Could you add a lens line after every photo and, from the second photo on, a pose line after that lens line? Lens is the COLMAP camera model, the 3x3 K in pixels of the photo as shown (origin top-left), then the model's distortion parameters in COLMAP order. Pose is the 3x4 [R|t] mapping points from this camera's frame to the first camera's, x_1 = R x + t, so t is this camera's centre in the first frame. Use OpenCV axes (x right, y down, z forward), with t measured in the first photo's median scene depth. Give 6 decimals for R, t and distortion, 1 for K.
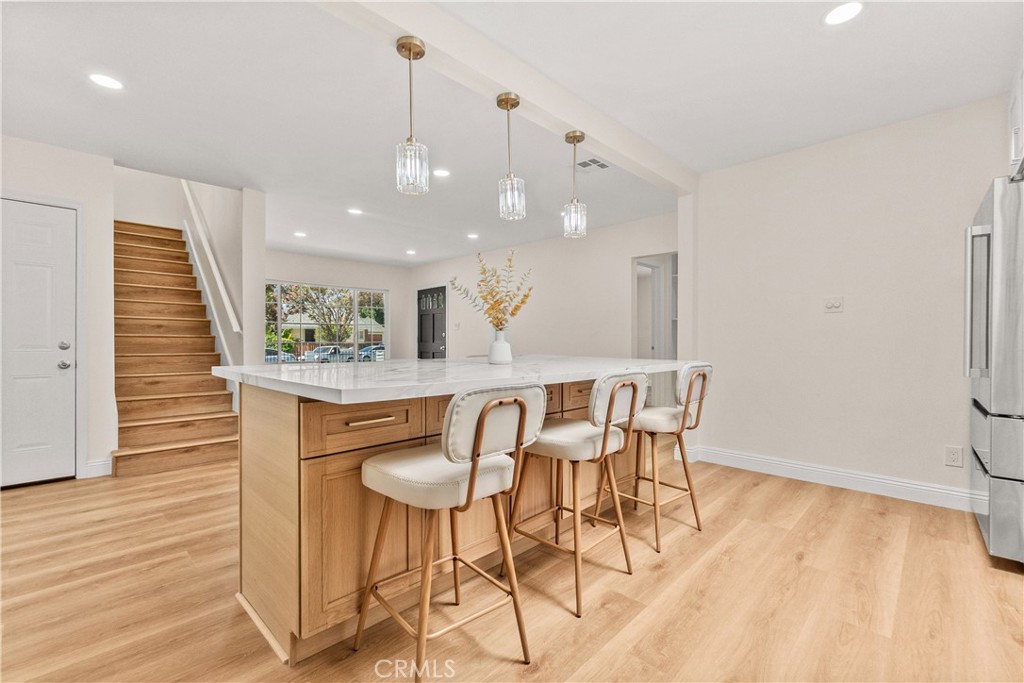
lens RADIAL K [[444.8, 0, 508.0], [0, 444.8, 338.2], [0, 0, 1]] dist [-0.006776, 0.000113]
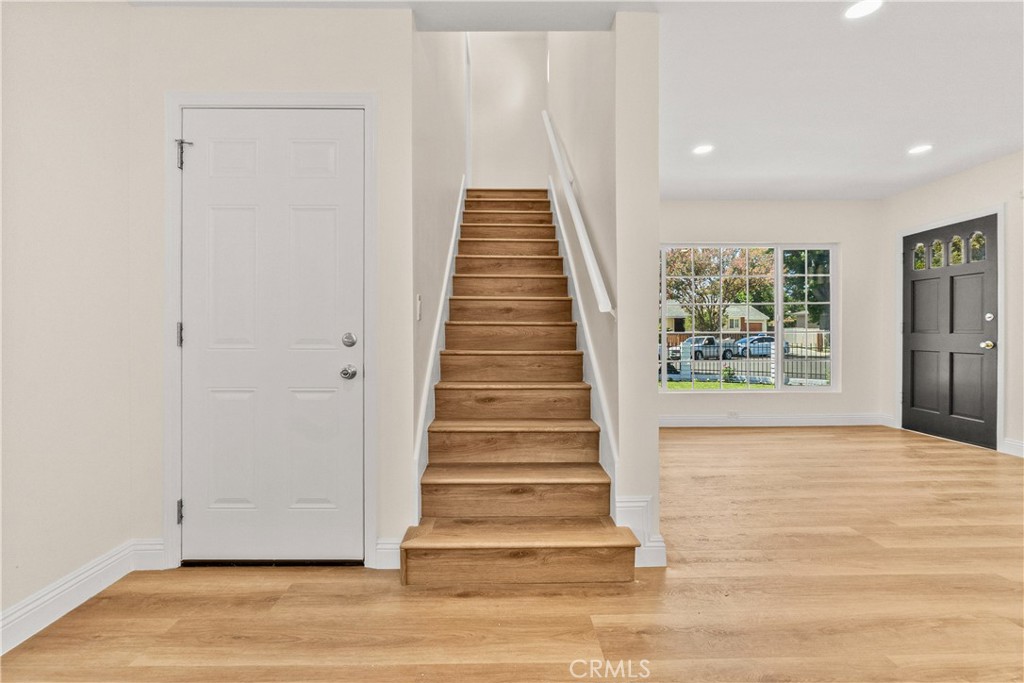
lens RADIAL K [[444.8, 0, 508.0], [0, 444.8, 338.2], [0, 0, 1]] dist [-0.006776, 0.000113]
pose [[0.711522, 0.009466, -0.702600, -0.283559], [0.006853, 0.999768, 0.020410, 0.002683], [0.702631, -0.019337, 0.711292, 0.475740]]
